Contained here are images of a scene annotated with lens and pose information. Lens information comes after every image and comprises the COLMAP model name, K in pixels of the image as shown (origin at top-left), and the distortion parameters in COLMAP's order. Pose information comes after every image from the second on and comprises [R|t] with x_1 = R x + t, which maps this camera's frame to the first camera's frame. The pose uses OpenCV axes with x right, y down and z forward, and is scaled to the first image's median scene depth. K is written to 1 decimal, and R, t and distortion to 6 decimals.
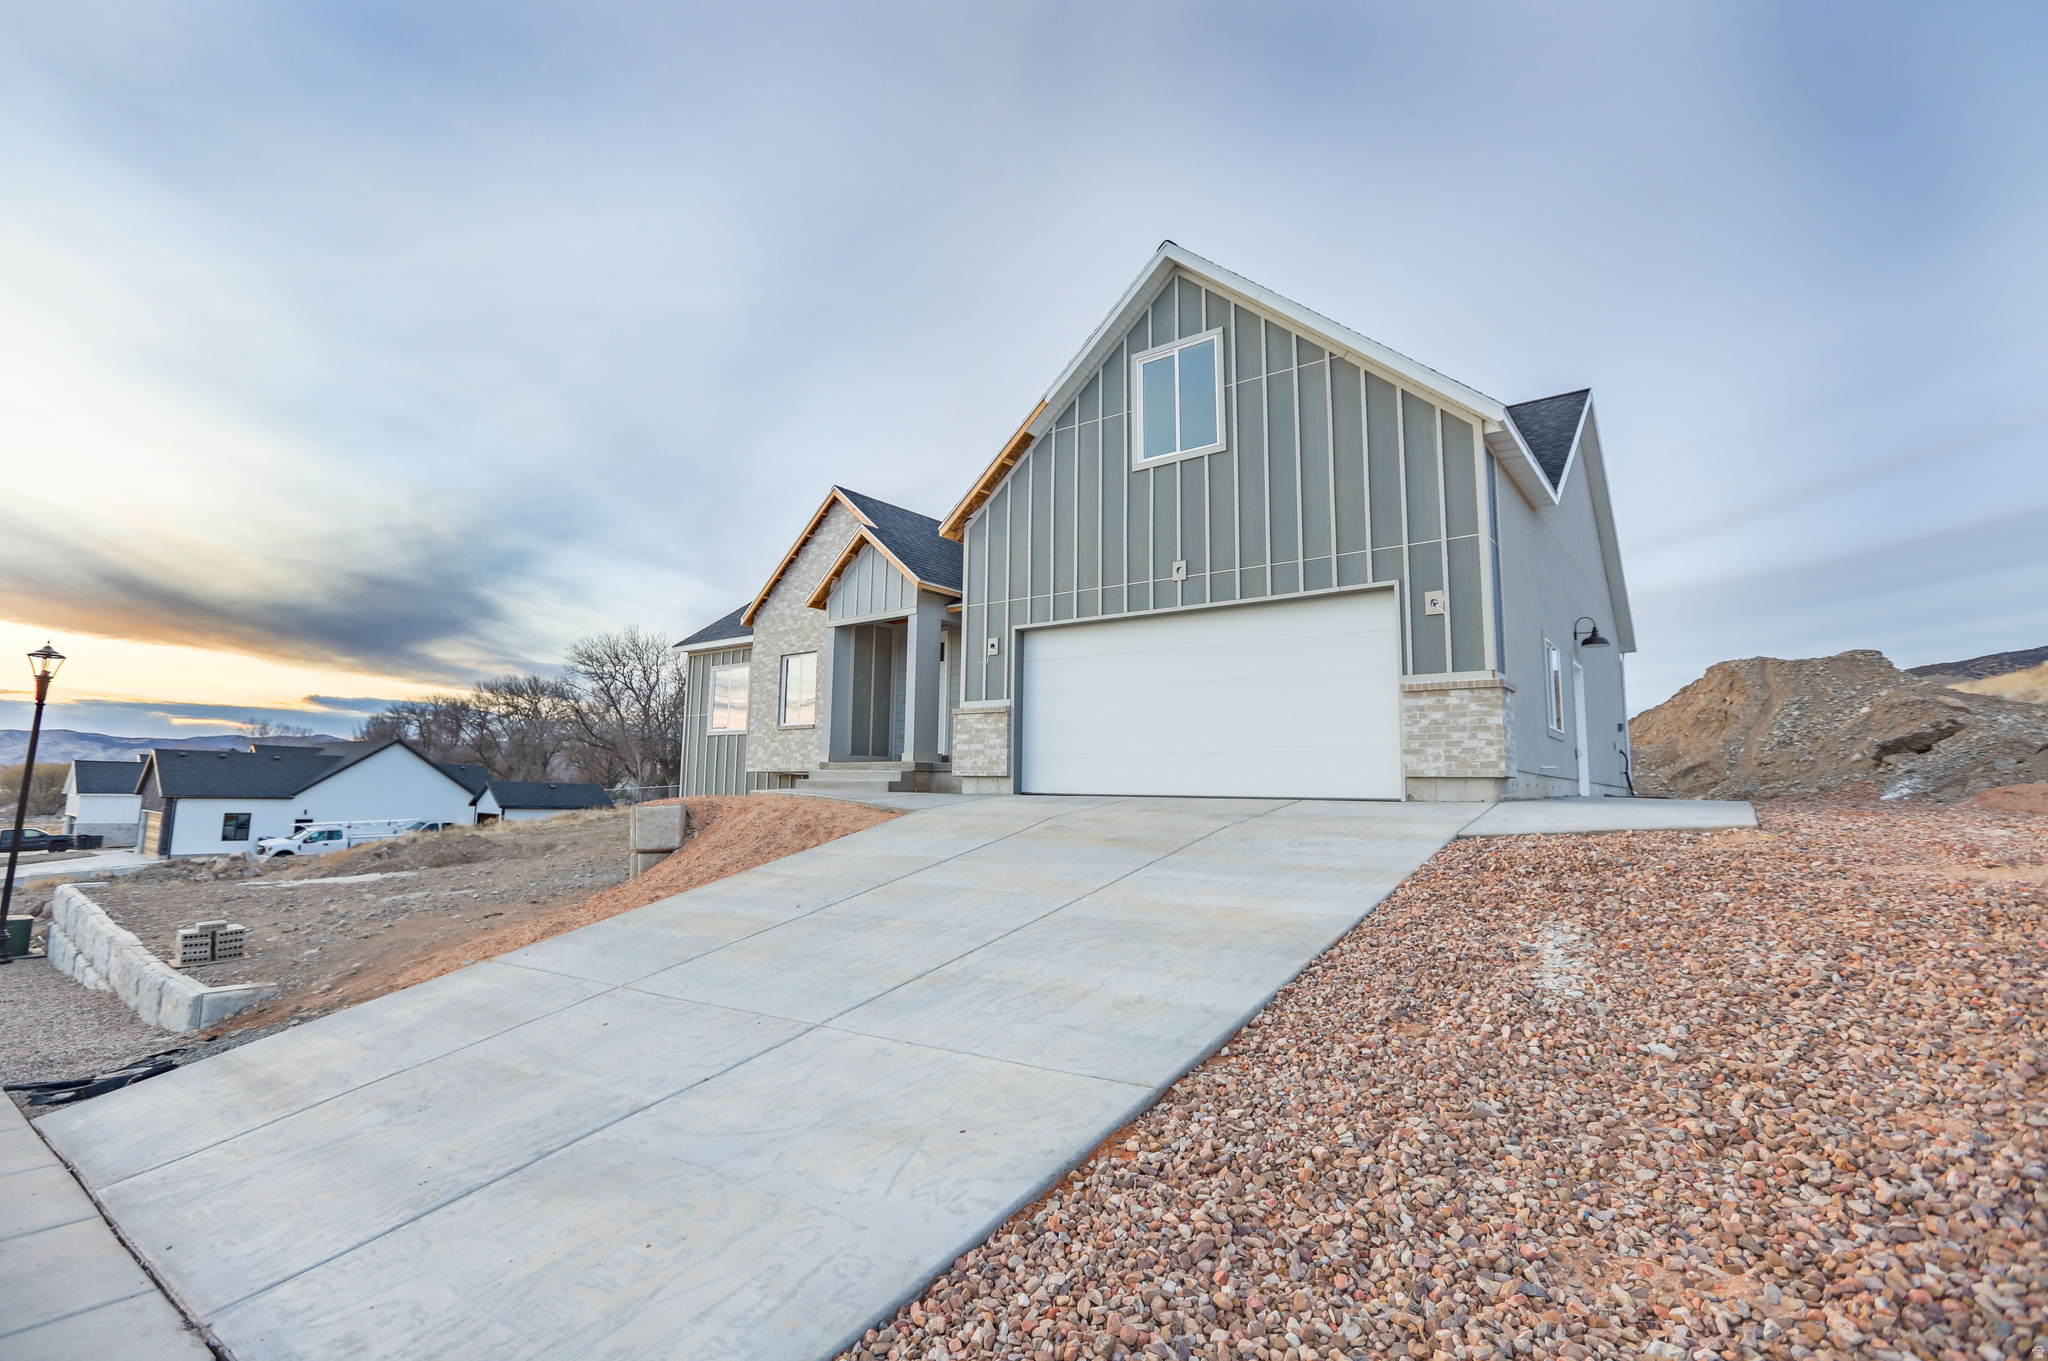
lens RADIAL K [[929.4, 0, 1022.1], [0, 929.4, 673.0], [0, 0, 1]] dist [-0.045559, 0.019779]
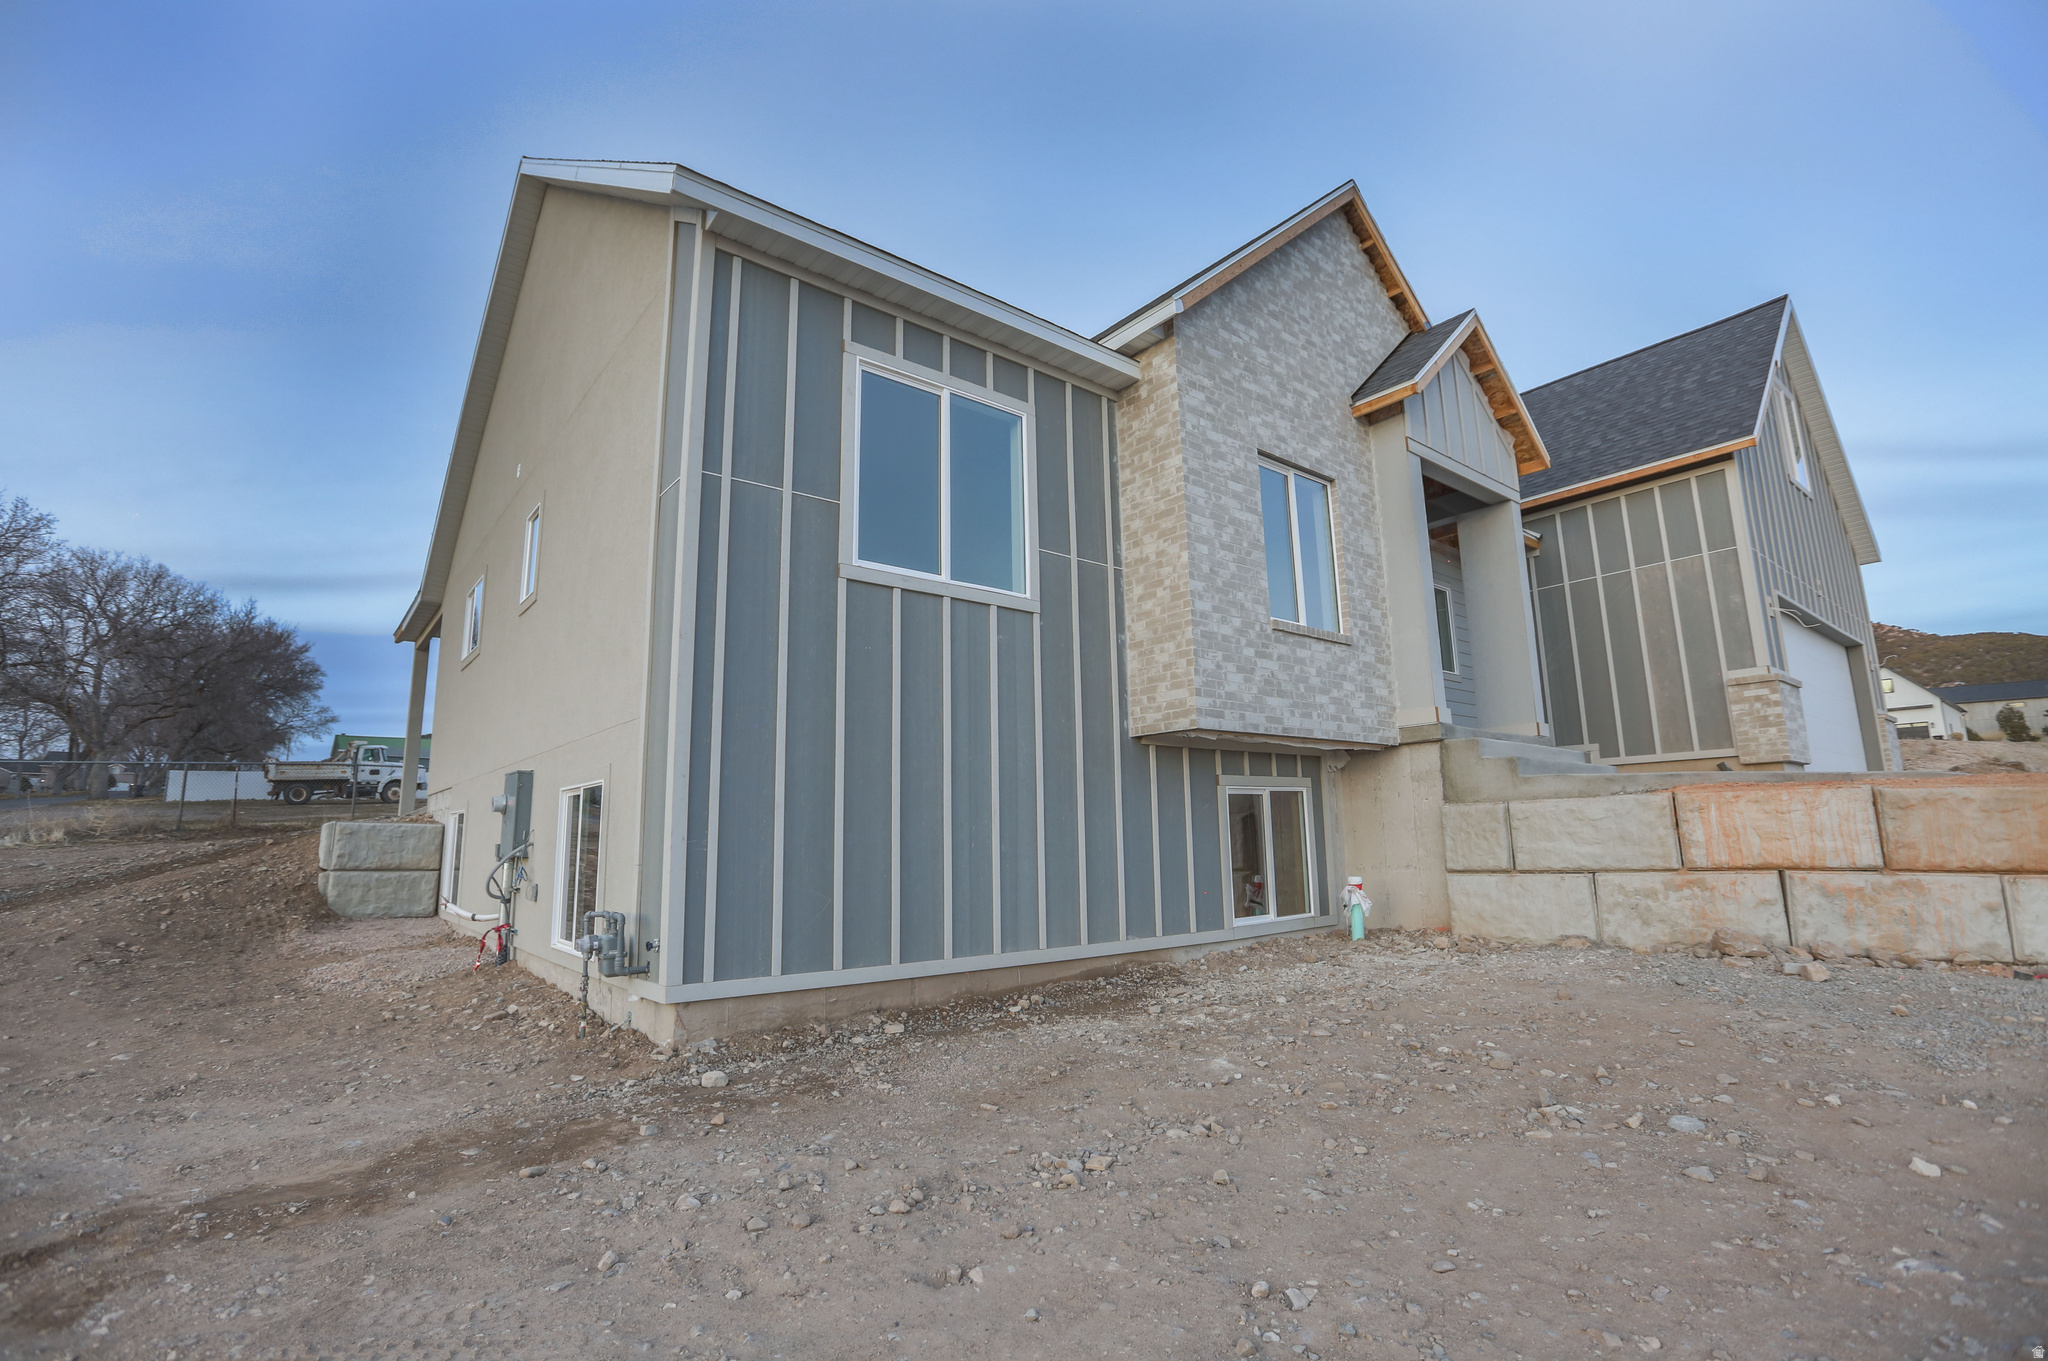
lens RADIAL K [[931.6, 0, 1012.7], [0, 931.6, 671.9], [0, 0, 1]] dist [-0.049522, 0.017547]
pose [[0.229894, 0.151260, 0.961389, -0.988516], [-0.105218, 0.985921, -0.129960, 0.210950], [-0.967511, -0.071278, 0.242572, 1.499138]]
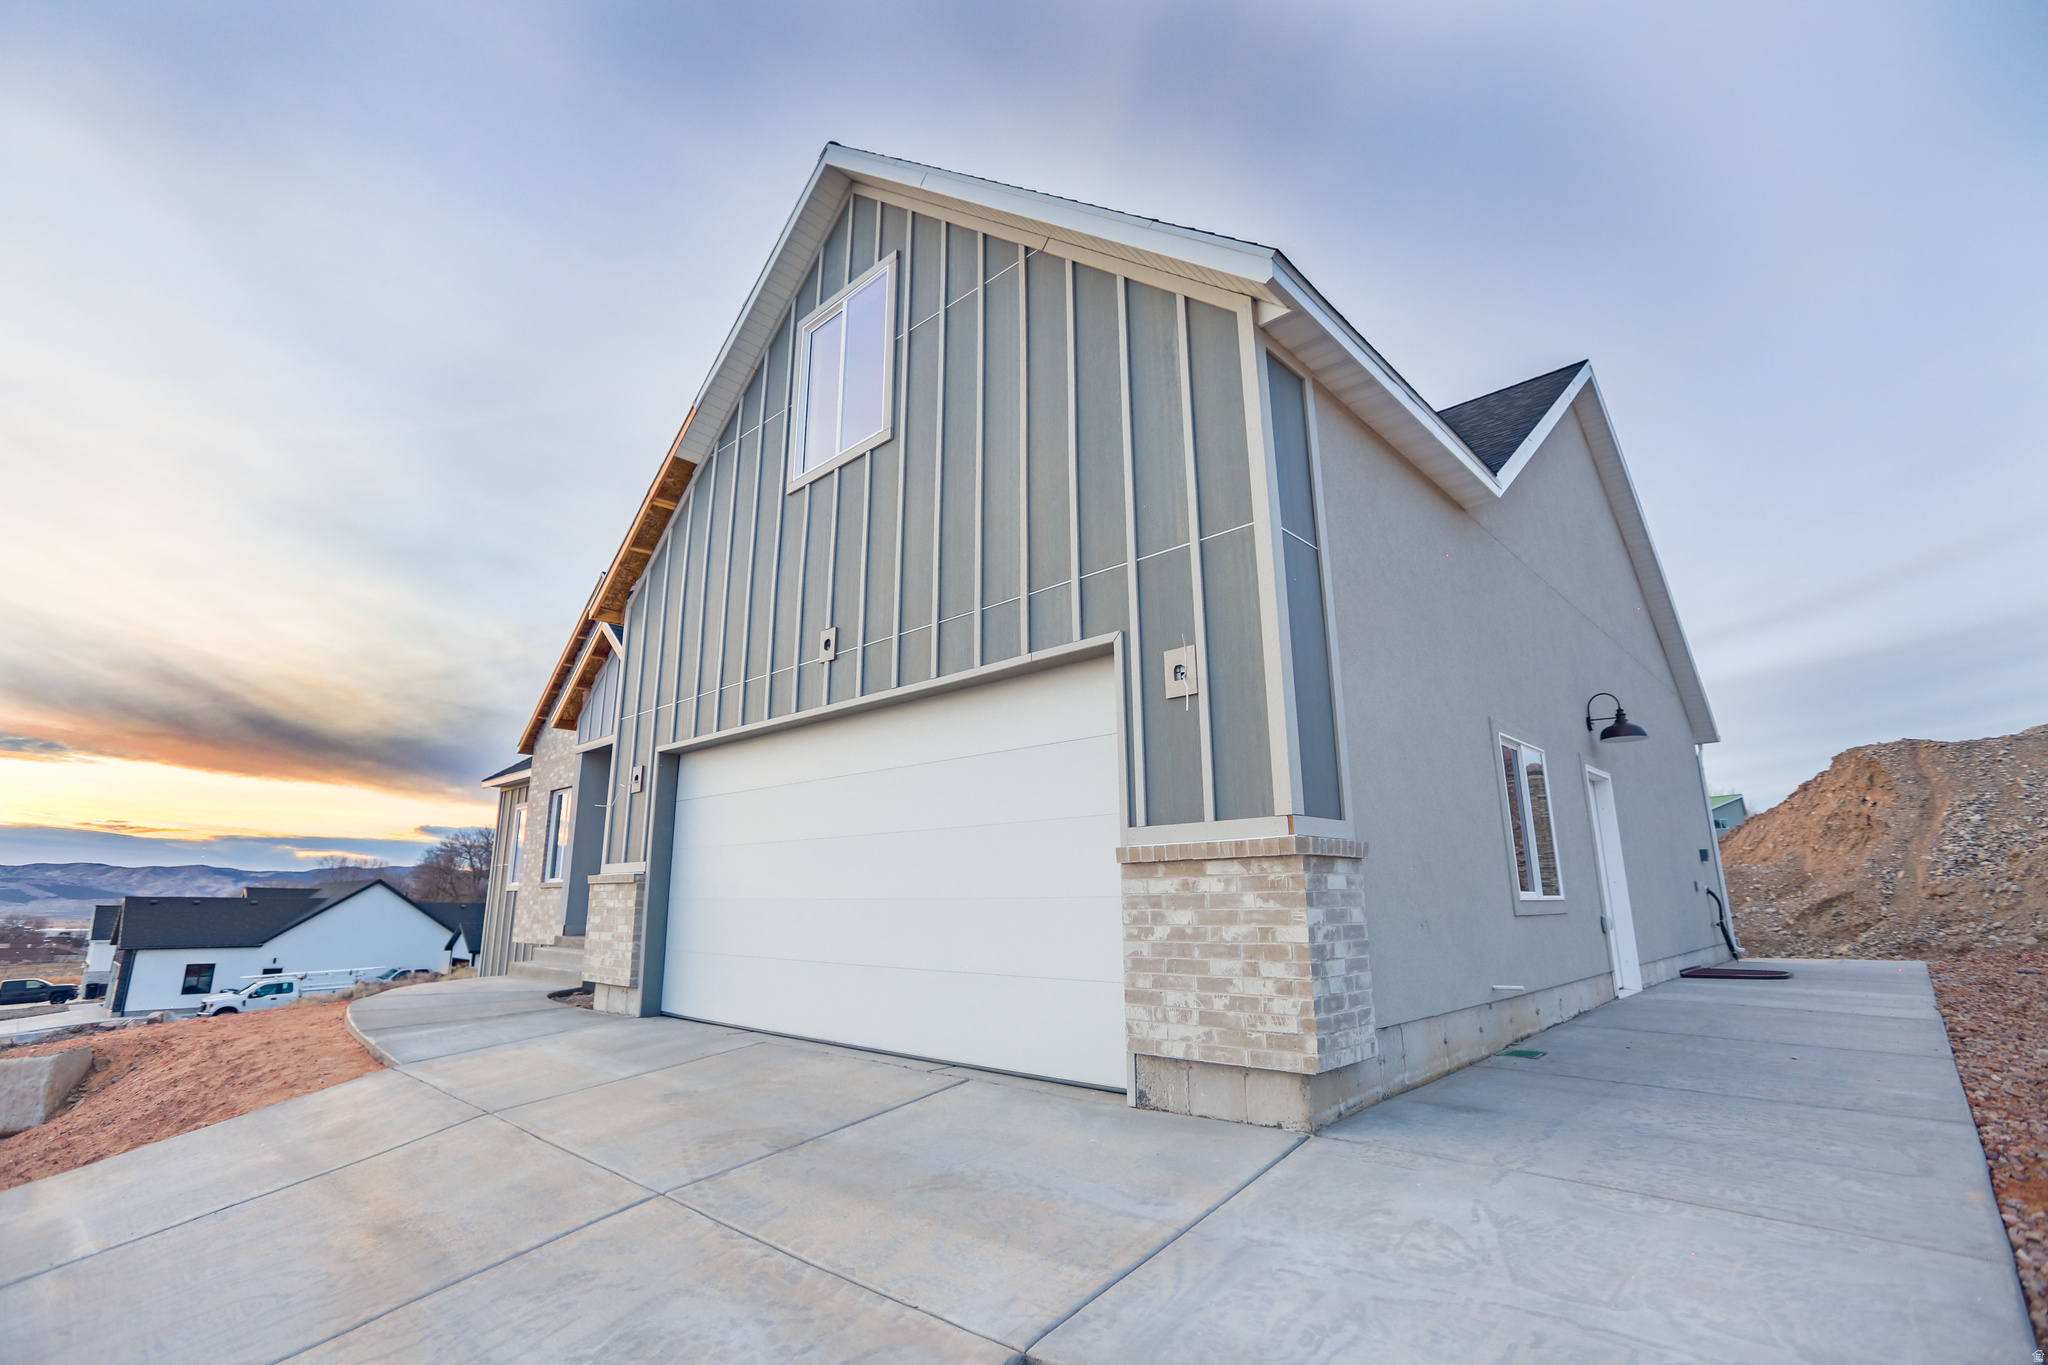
lens RADIAL K [[931.6, 0, 1012.7], [0, 931.6, 673.9], [0, 0, 1]] dist [-0.049522, 0.017547]
pose [[0.994838, -0.046025, -0.090438, 0.304110], [0.035009, 0.992178, -0.119821, -0.015631], [0.095245, 0.116037, 0.988668, 0.387986]]
